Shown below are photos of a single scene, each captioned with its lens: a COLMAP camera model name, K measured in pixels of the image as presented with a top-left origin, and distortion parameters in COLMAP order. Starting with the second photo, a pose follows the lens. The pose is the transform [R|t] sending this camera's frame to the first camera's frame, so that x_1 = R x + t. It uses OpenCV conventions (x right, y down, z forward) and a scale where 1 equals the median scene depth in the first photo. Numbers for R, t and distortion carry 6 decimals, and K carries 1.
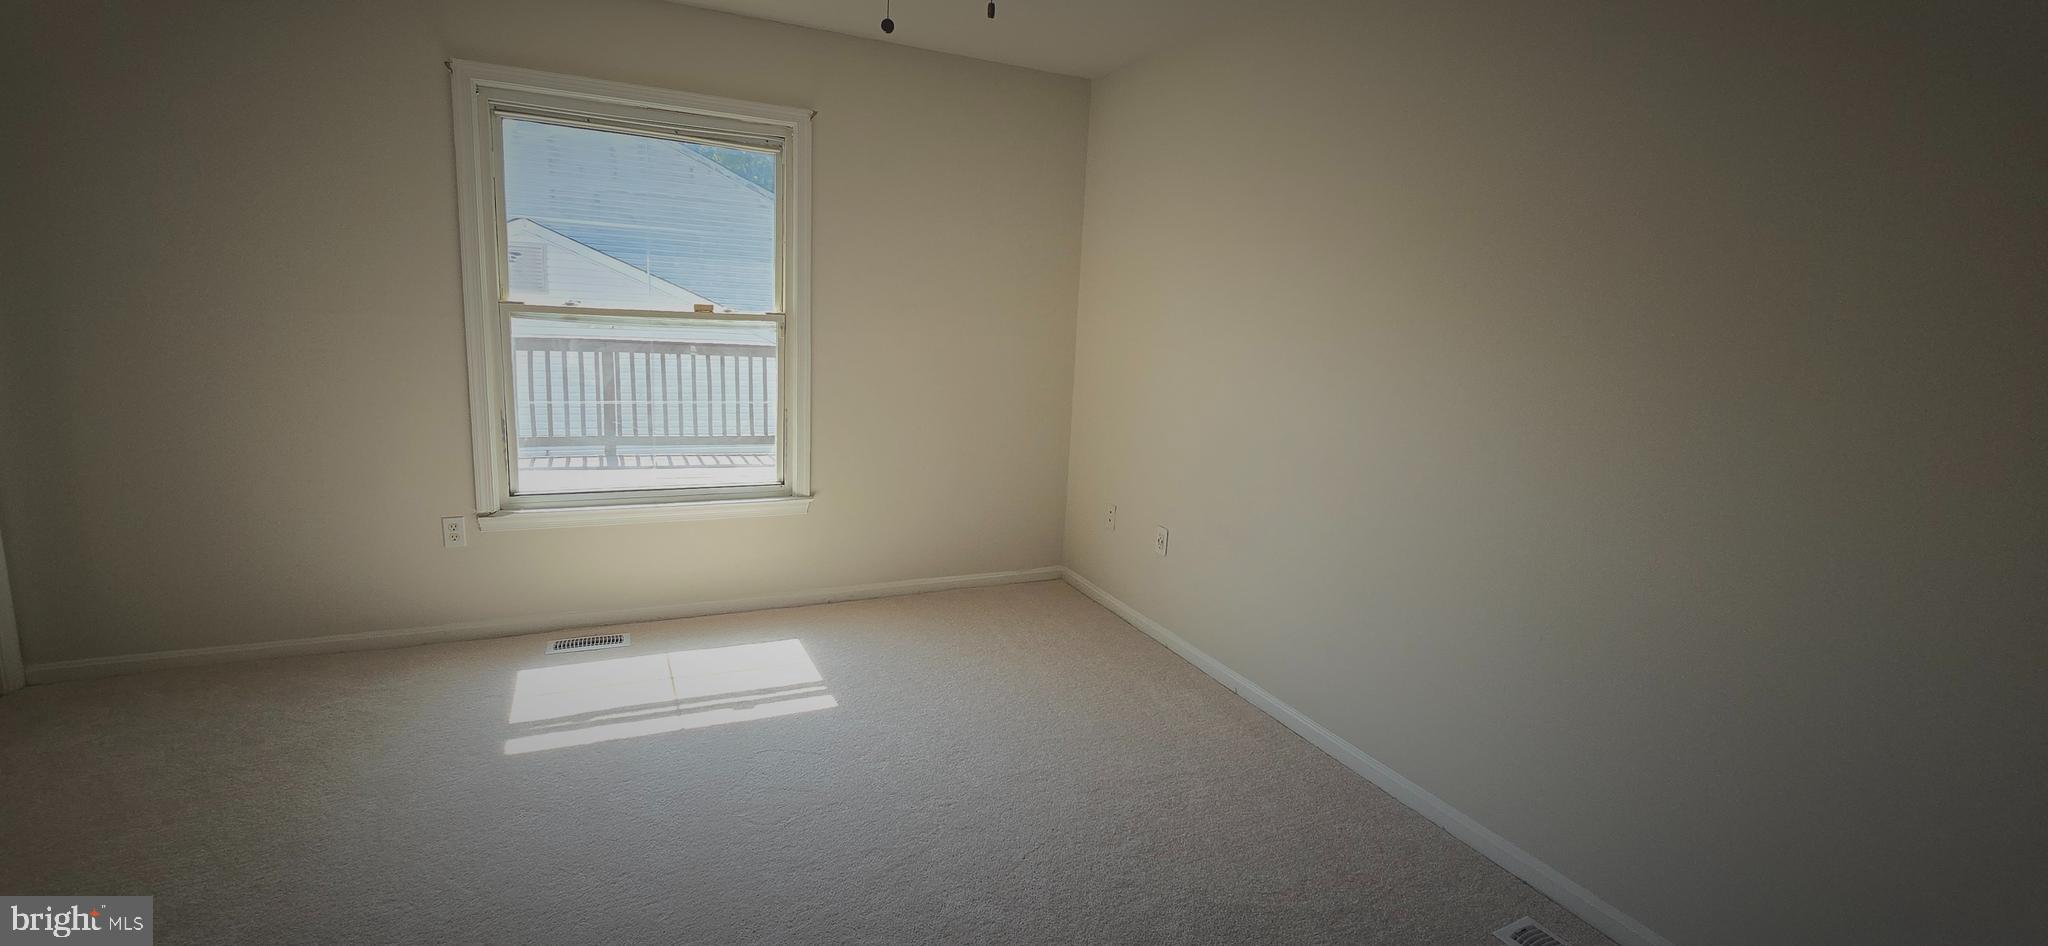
lens RADIAL K [[849.7, 0, 1024.0], [0, 849.7, 456.6], [0, 0, 1]] dist [0.000246, -0.000372]
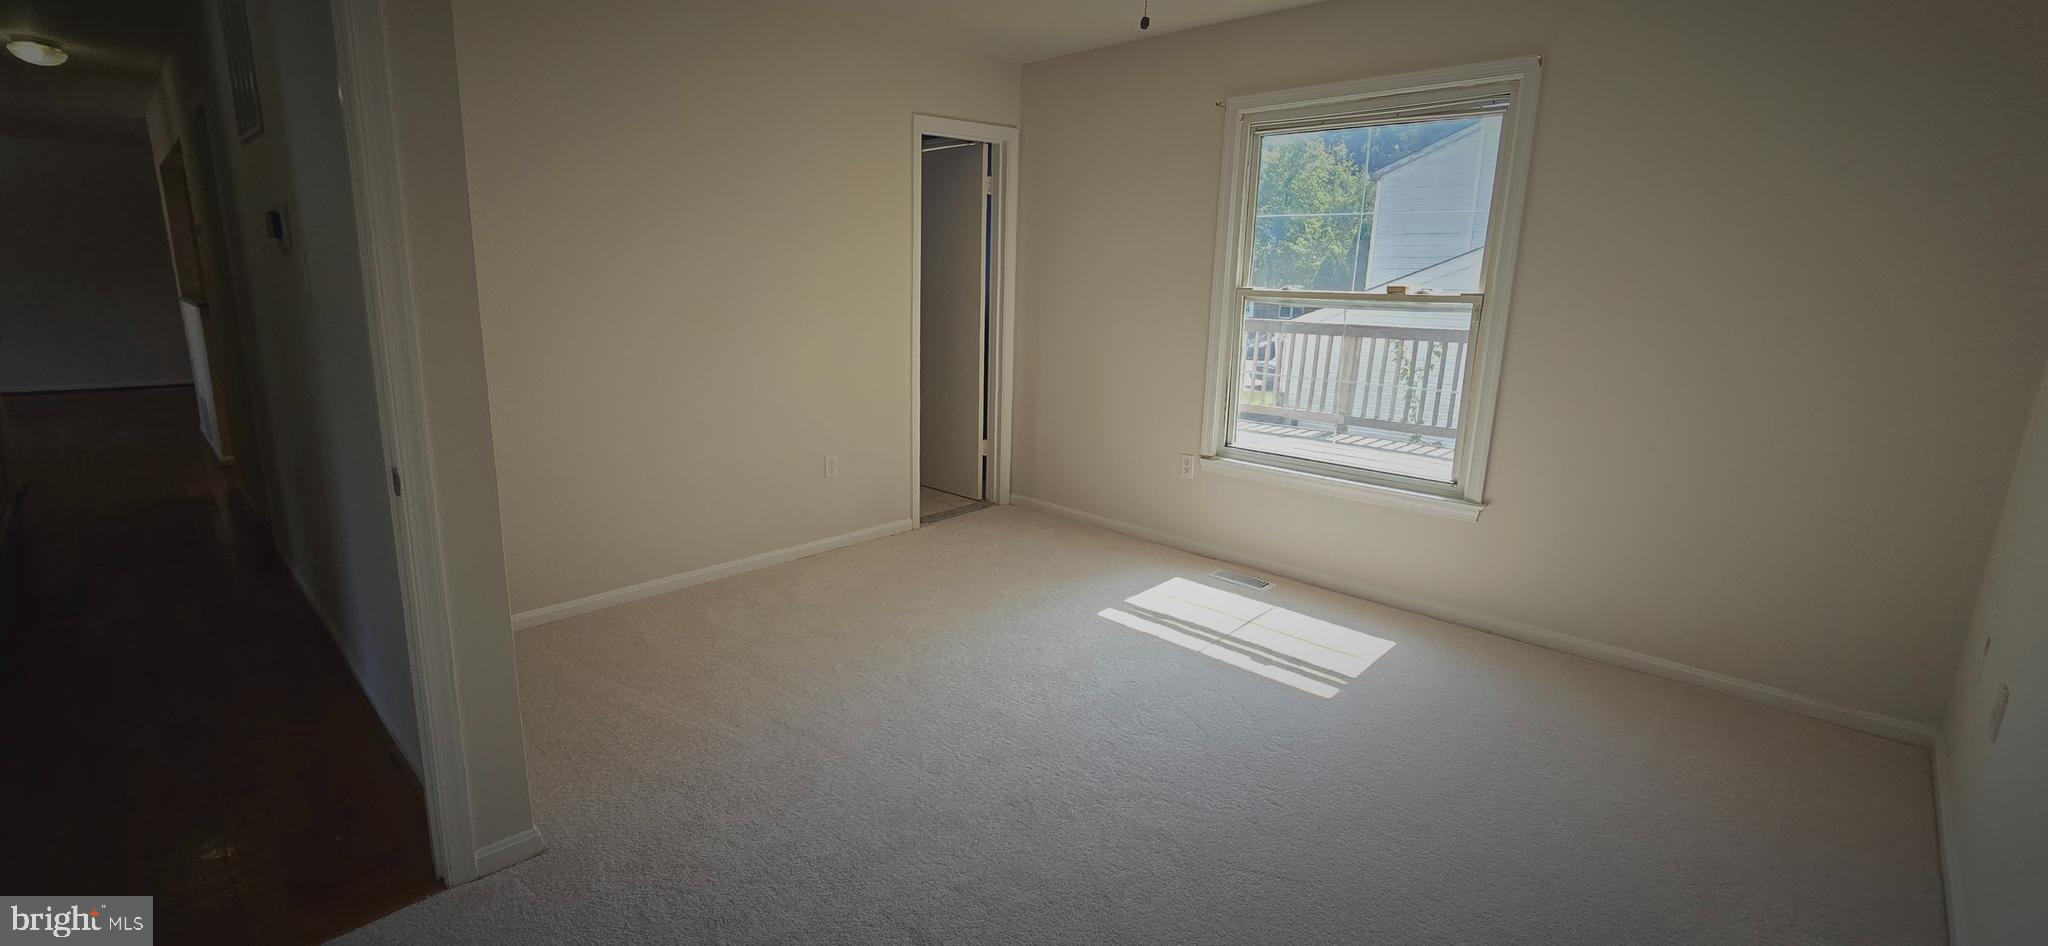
lens RADIAL K [[878.6, 0, 977.4], [0, 878.6, 468.9], [0, 0, 1]] dist [-0.000095, 0.000010]
pose [[0.328994, 0.164526, -0.929889, 0.448799], [-0.160150, 0.980163, 0.116761, -0.012341], [0.930653, 0.110508, 0.348817, 0.212591]]
